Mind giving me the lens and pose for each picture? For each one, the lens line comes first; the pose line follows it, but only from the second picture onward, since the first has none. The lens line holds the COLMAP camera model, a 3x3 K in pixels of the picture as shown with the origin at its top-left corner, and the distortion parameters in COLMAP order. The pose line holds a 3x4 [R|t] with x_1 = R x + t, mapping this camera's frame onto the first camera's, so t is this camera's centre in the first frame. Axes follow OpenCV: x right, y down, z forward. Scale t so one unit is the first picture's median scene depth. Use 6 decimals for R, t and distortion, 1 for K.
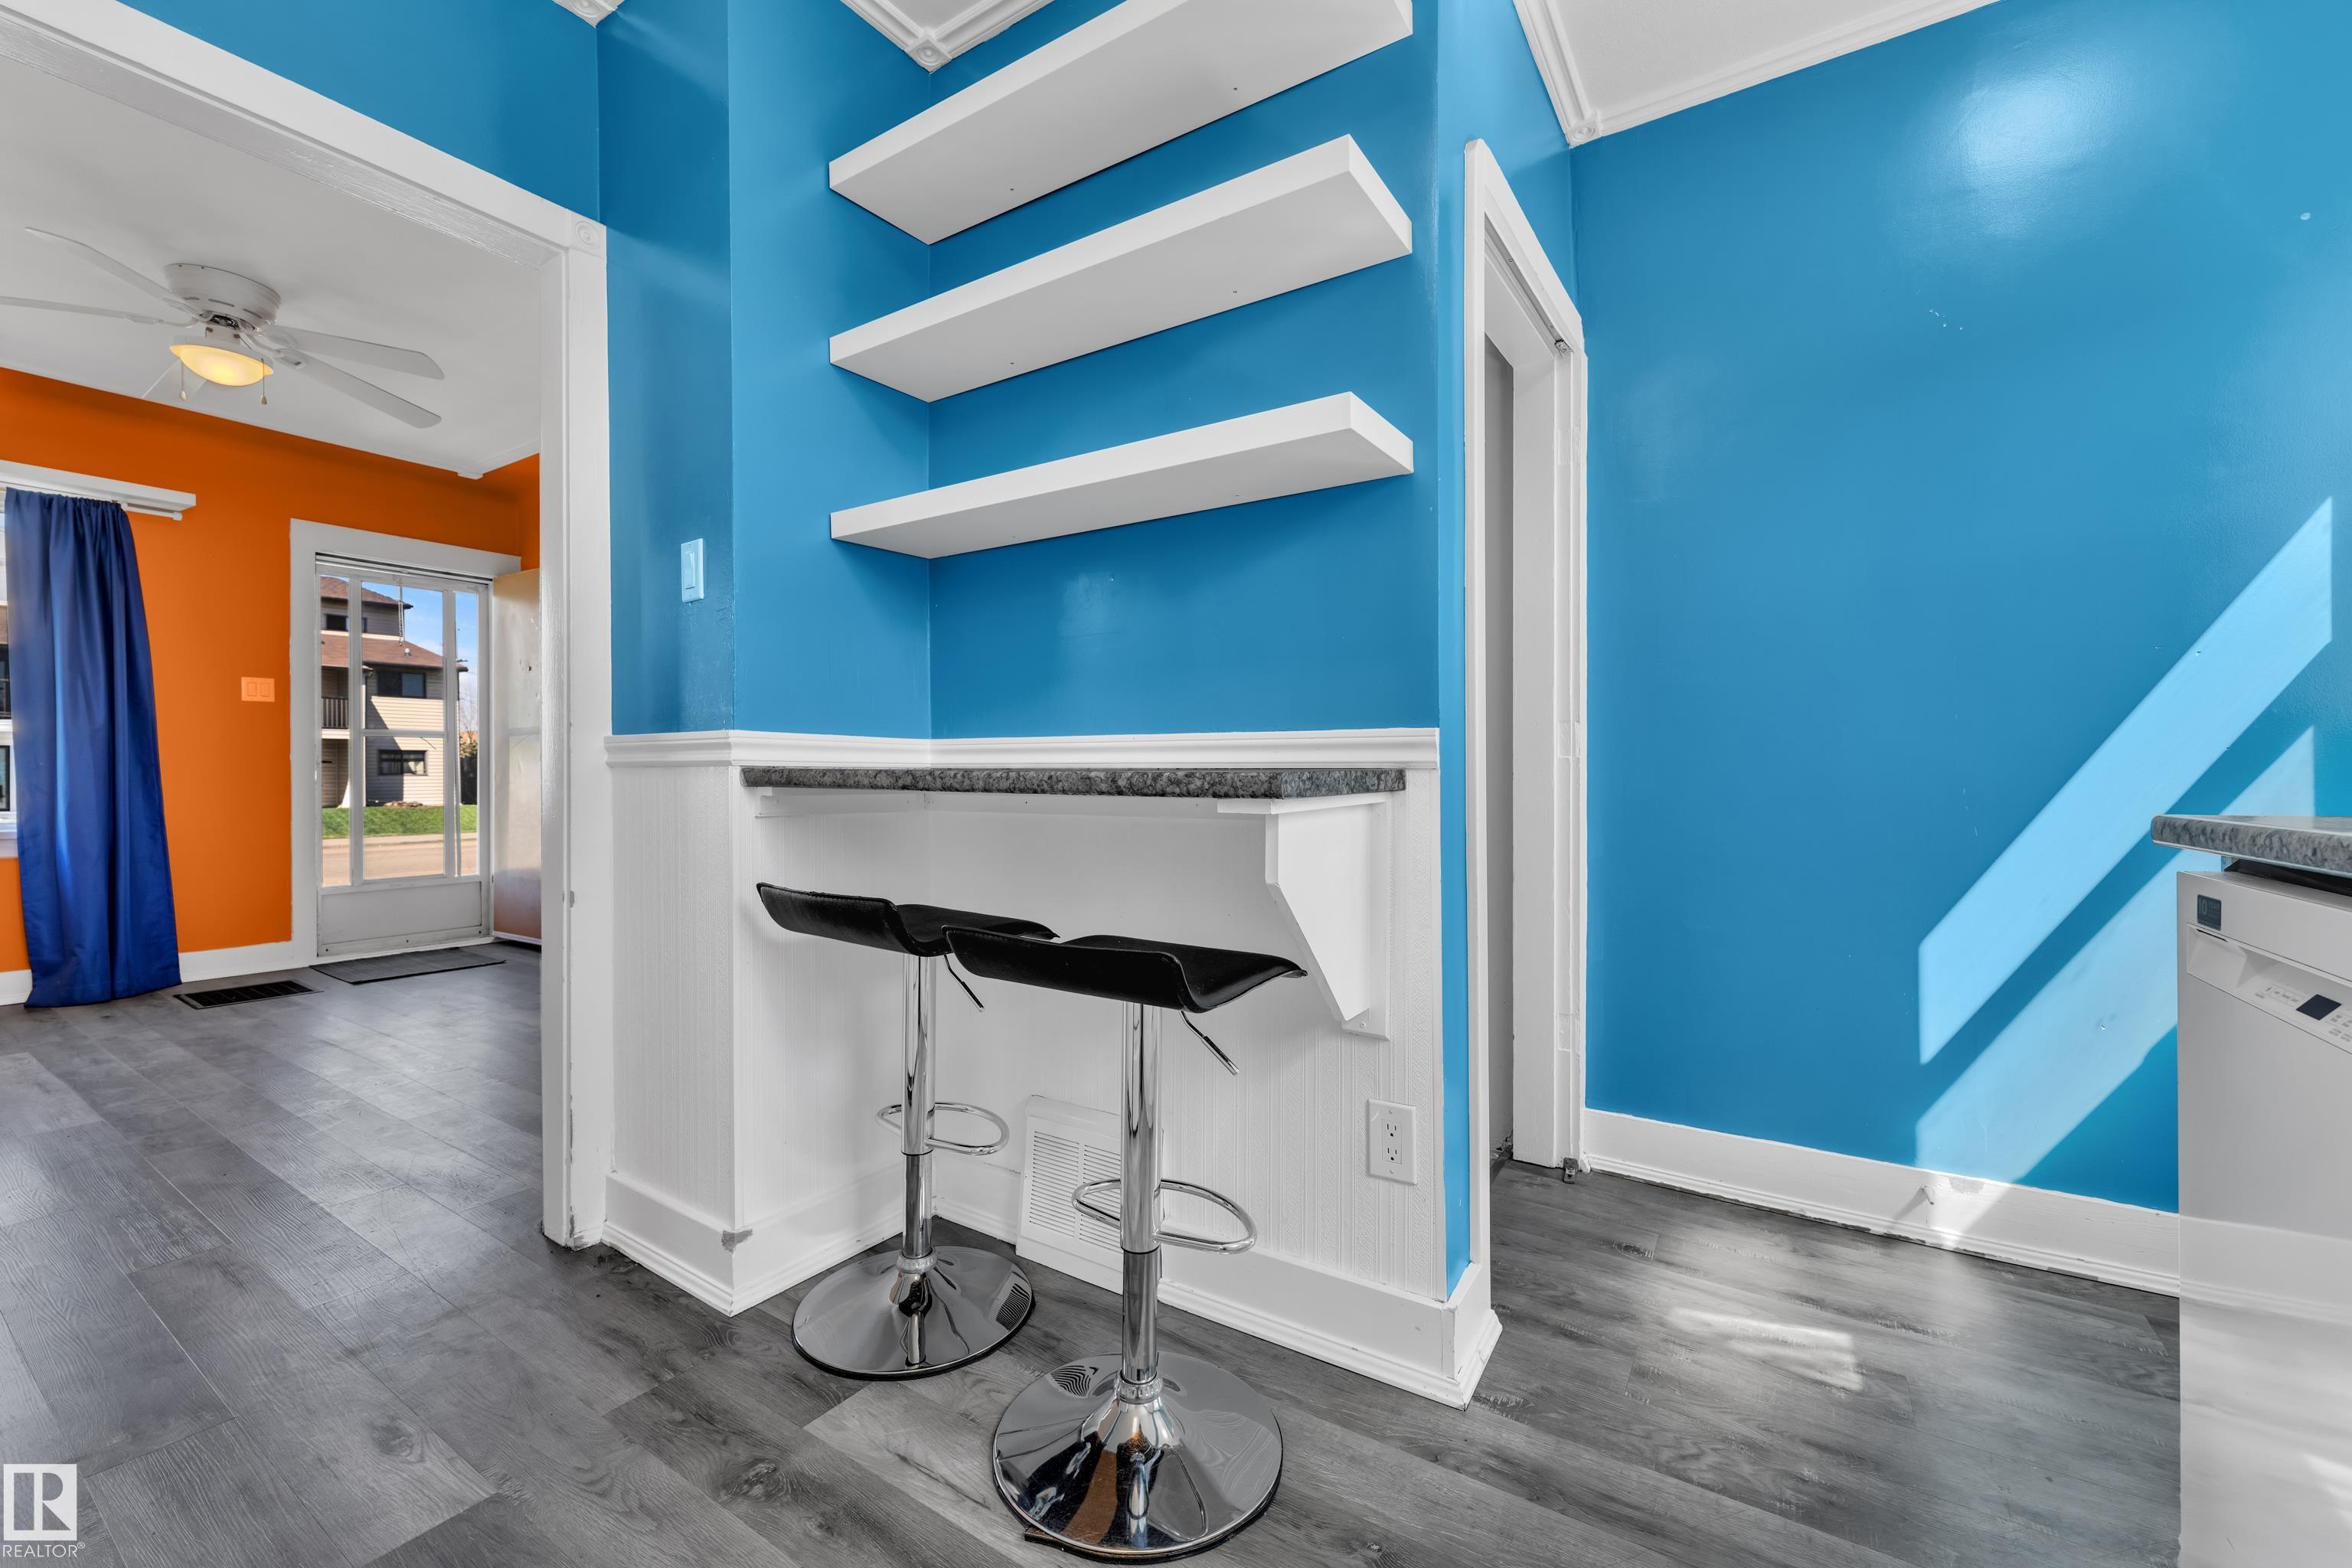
lens RADIAL K [[949.8, 0, 1182.9], [0, 949.8, 779.8], [0, 0, 1]] dist [0.000991, 0.000384]
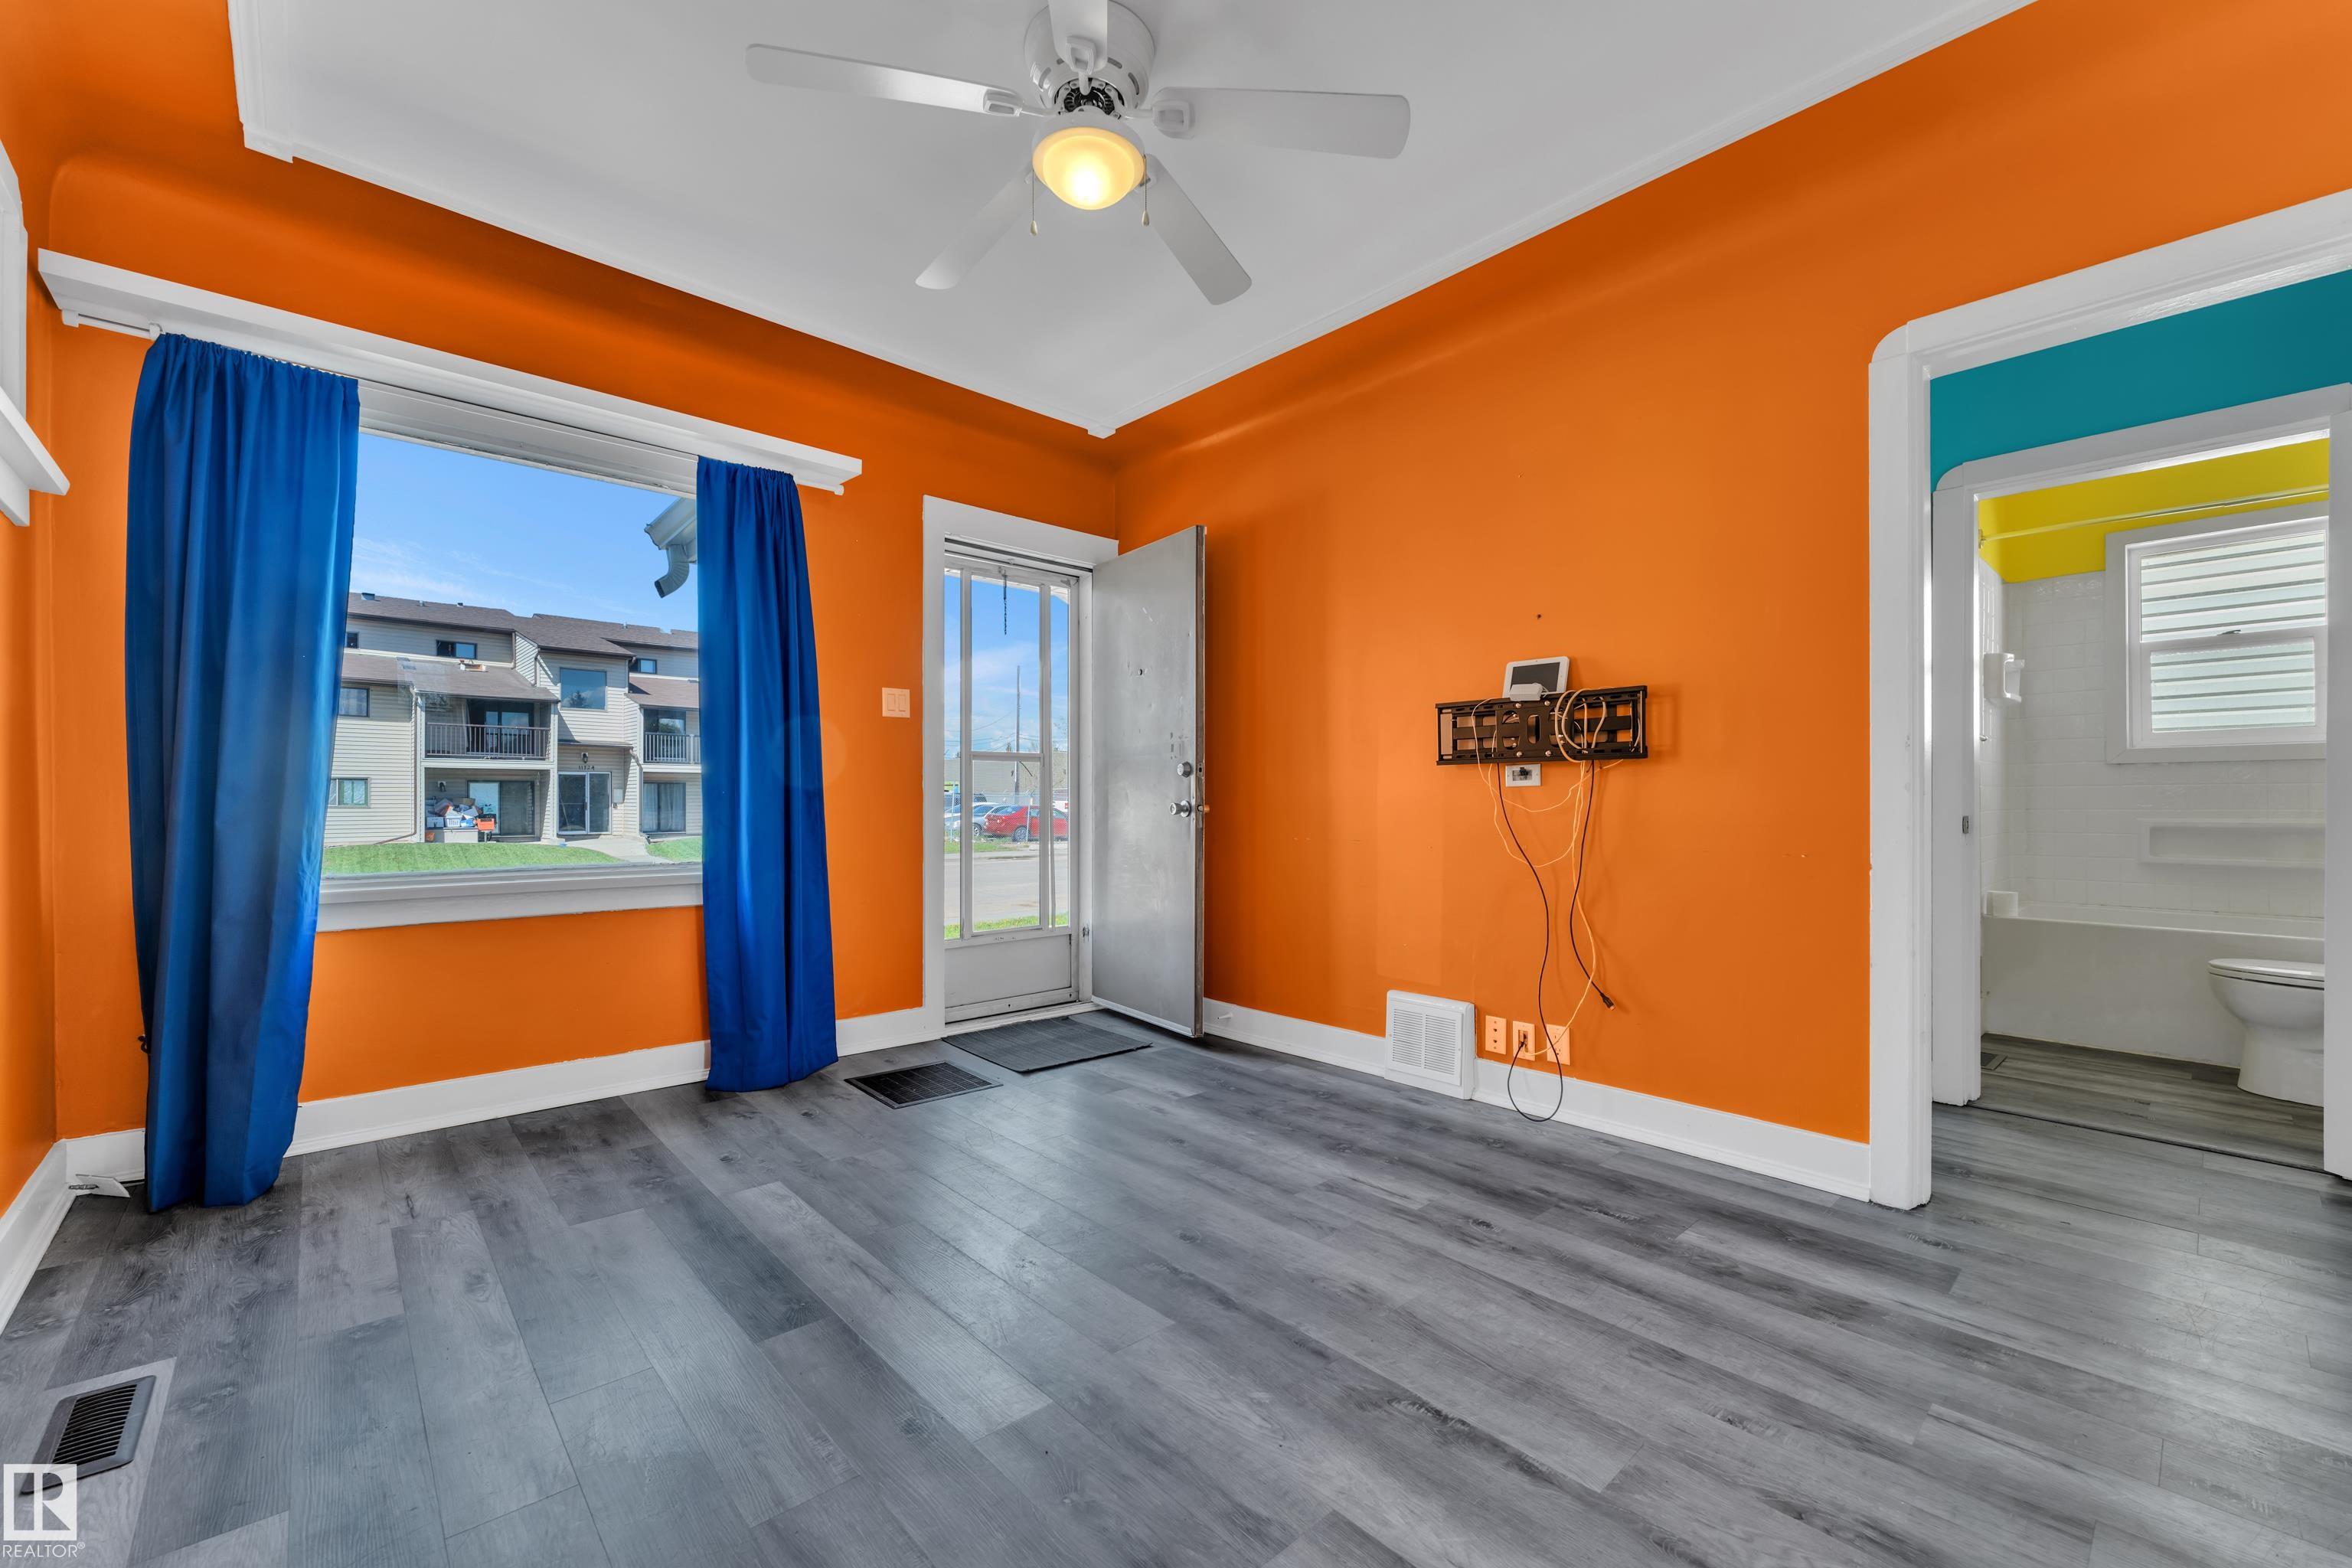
lens RADIAL K [[949.8, 0, 1169.9], [0, 949.8, 806.8], [0, 0, 1]] dist [0.000991, 0.000384]
pose [[0.964901, 0.002580, -0.262601, -0.560706], [-0.003574, 0.999988, -0.003307, -0.002323], [0.262589, 0.004129, 0.964899, 0.283239]]
